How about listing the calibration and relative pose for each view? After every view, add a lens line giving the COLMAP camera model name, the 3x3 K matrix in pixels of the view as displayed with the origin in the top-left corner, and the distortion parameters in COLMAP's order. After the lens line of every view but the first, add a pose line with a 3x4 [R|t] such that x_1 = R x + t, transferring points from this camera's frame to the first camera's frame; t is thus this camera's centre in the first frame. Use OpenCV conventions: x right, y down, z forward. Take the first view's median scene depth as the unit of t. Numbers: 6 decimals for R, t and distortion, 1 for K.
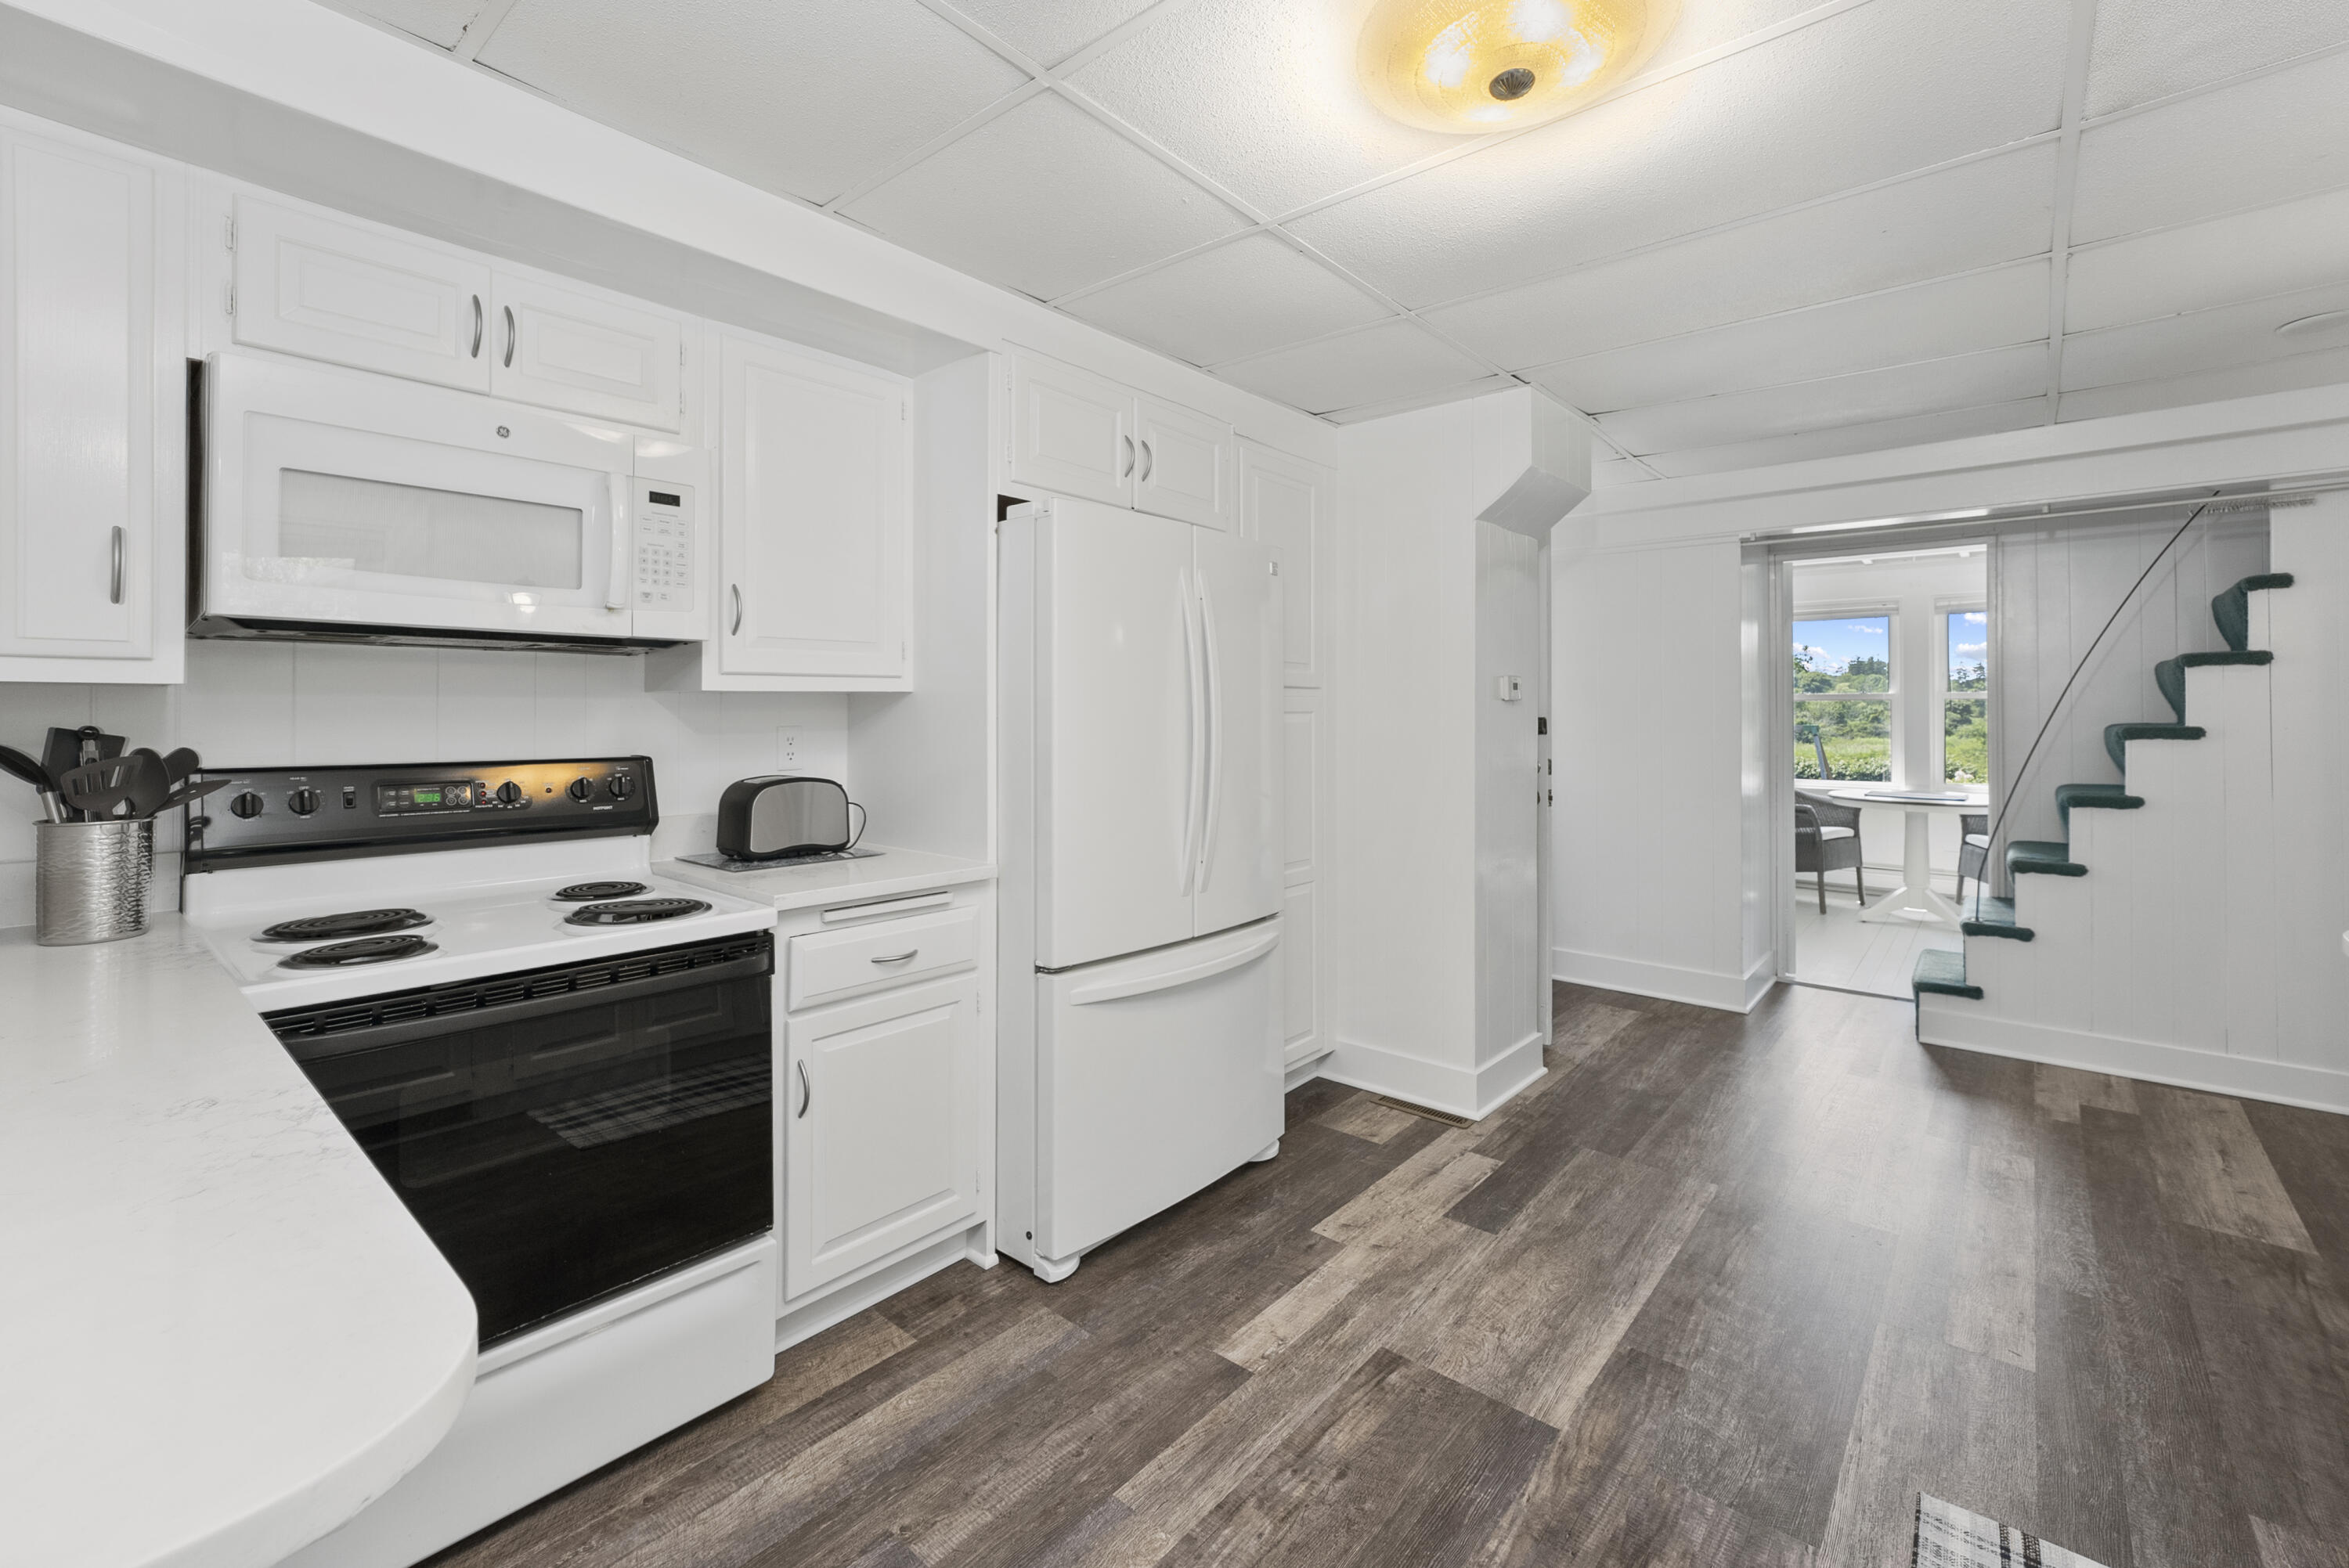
lens RADIAL K [[970.1, 0, 1182.8], [0, 970.1, 701.1], [0, 0, 1]] dist [-0.006655, 0.002487]
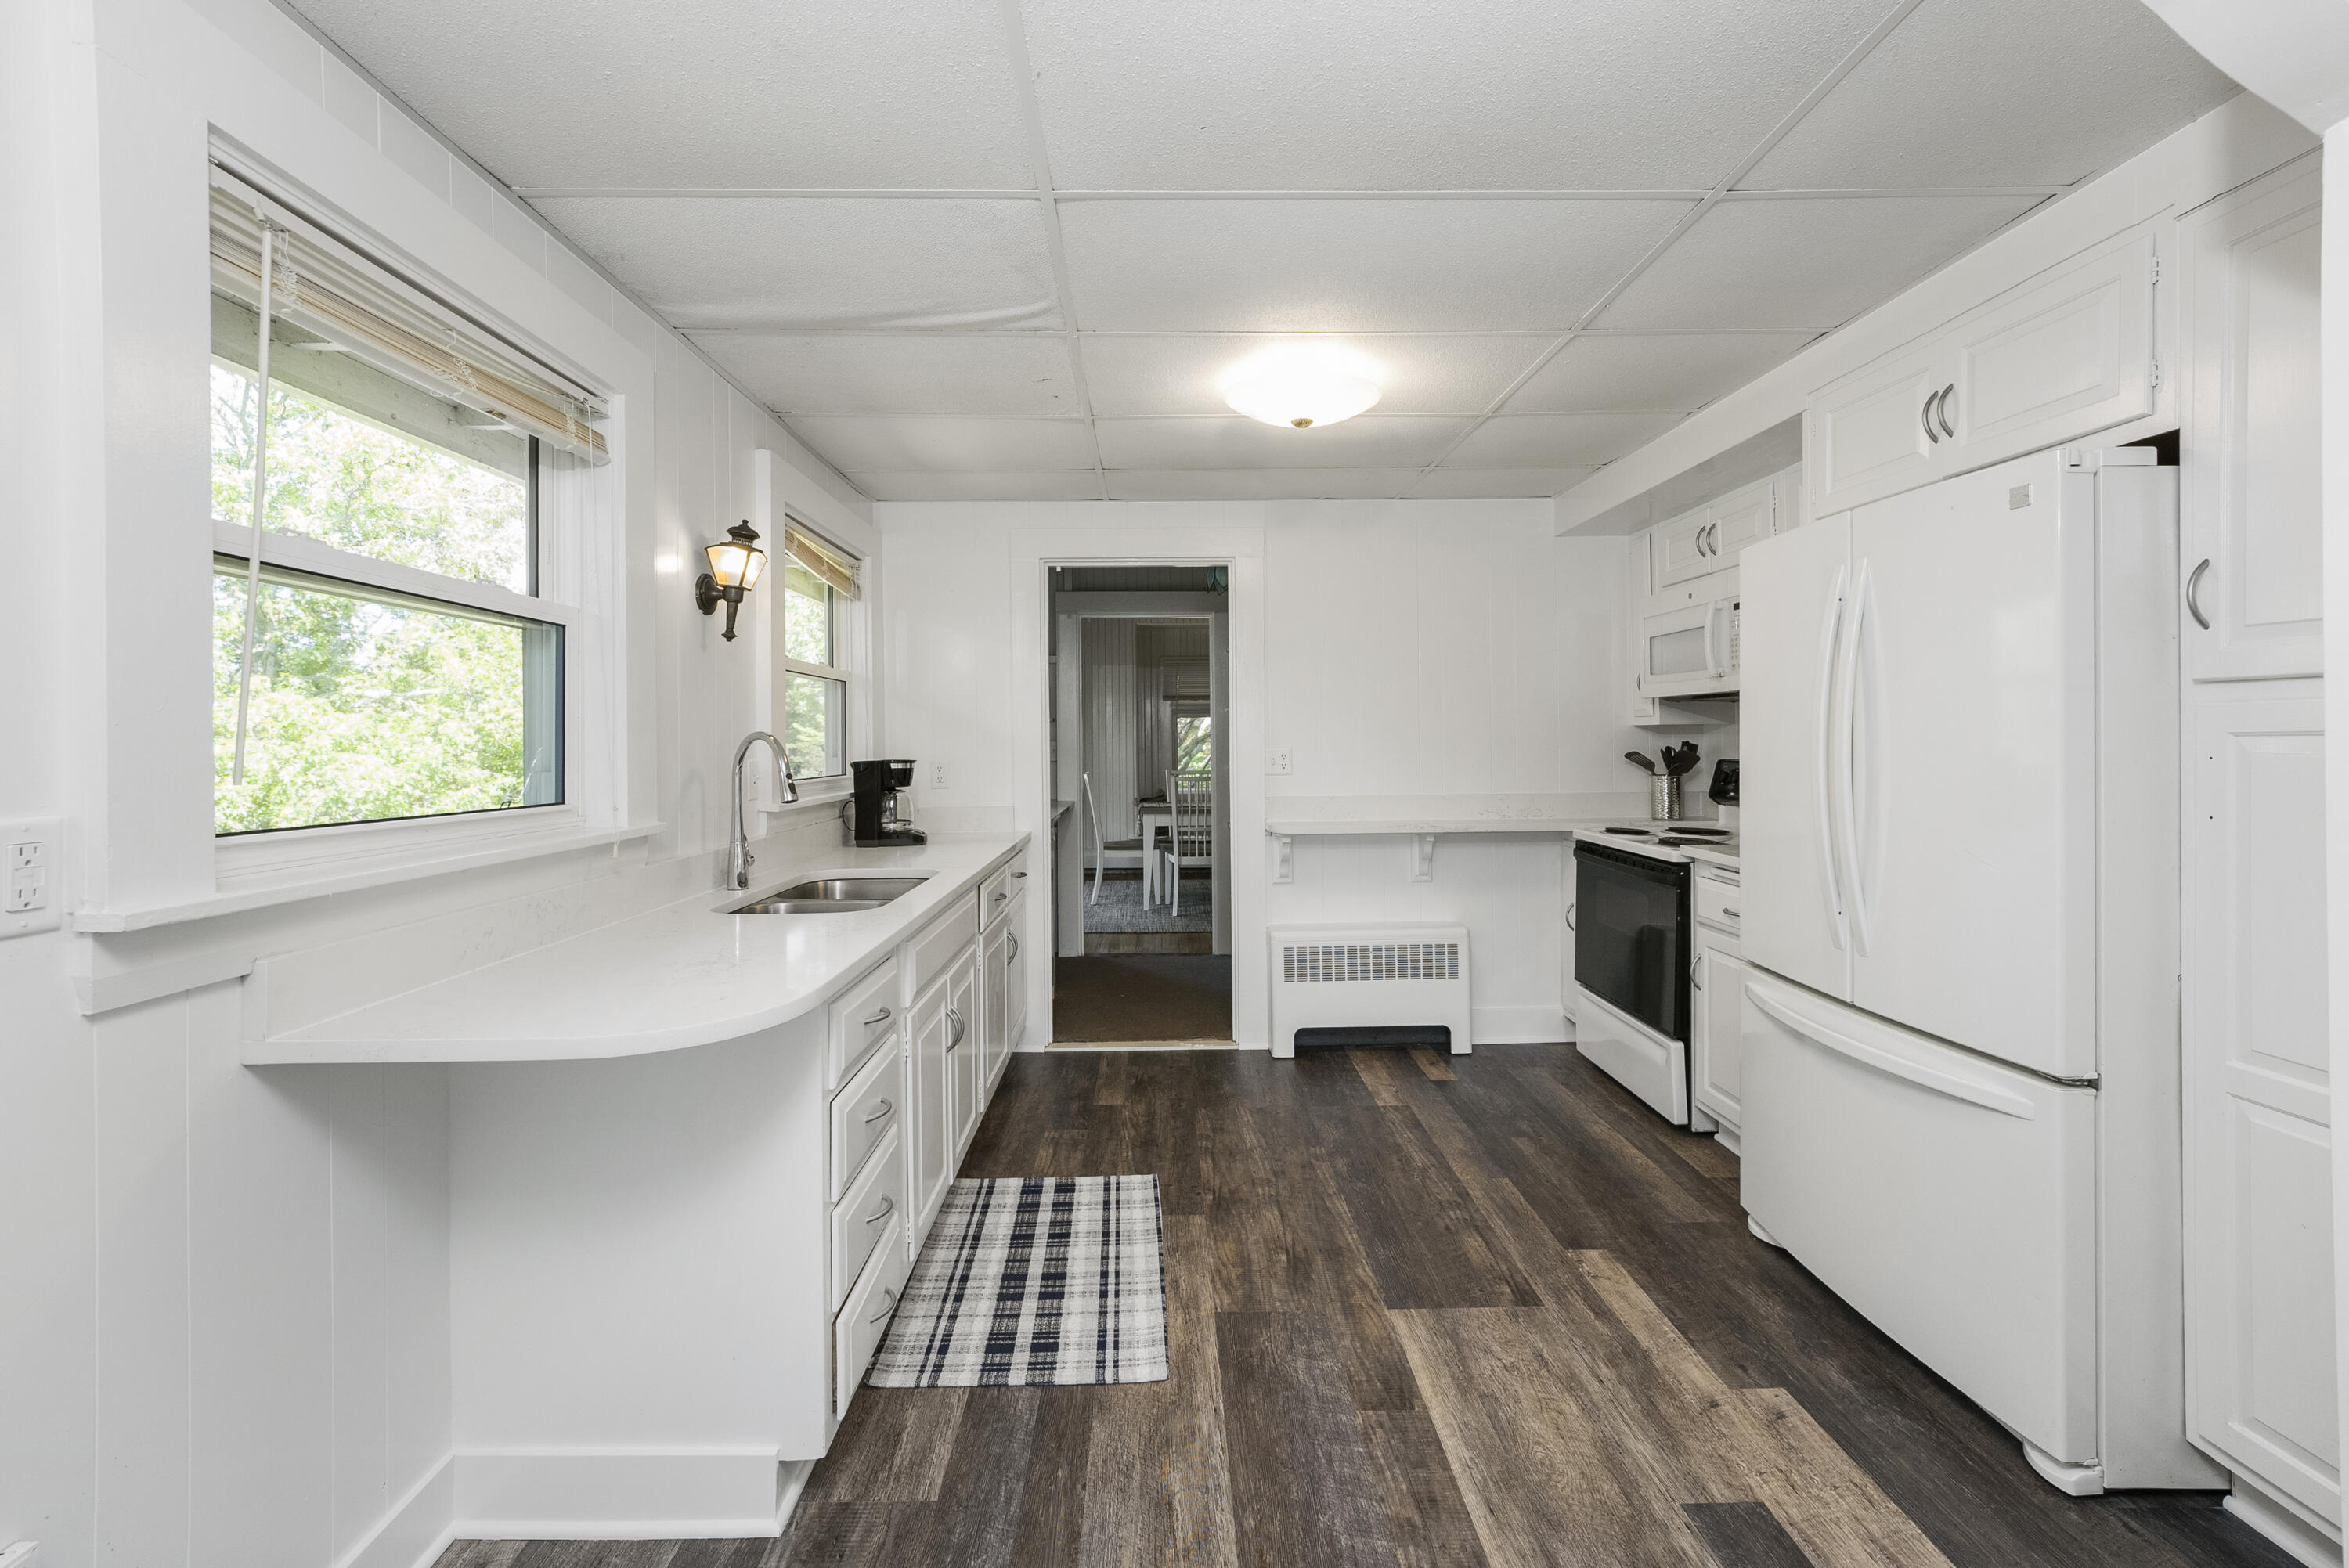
lens RADIAL K [[970.1, 0, 1162.7], [0, 970.1, 739.1], [0, 0, 1]] dist [-0.006655, 0.002487]
pose [[-0.749789, 0.007155, -0.661638, 1.313975], [0.016906, 0.999822, -0.008347, 0.015375], [0.661461, -0.017444, -0.749777, 1.610098]]
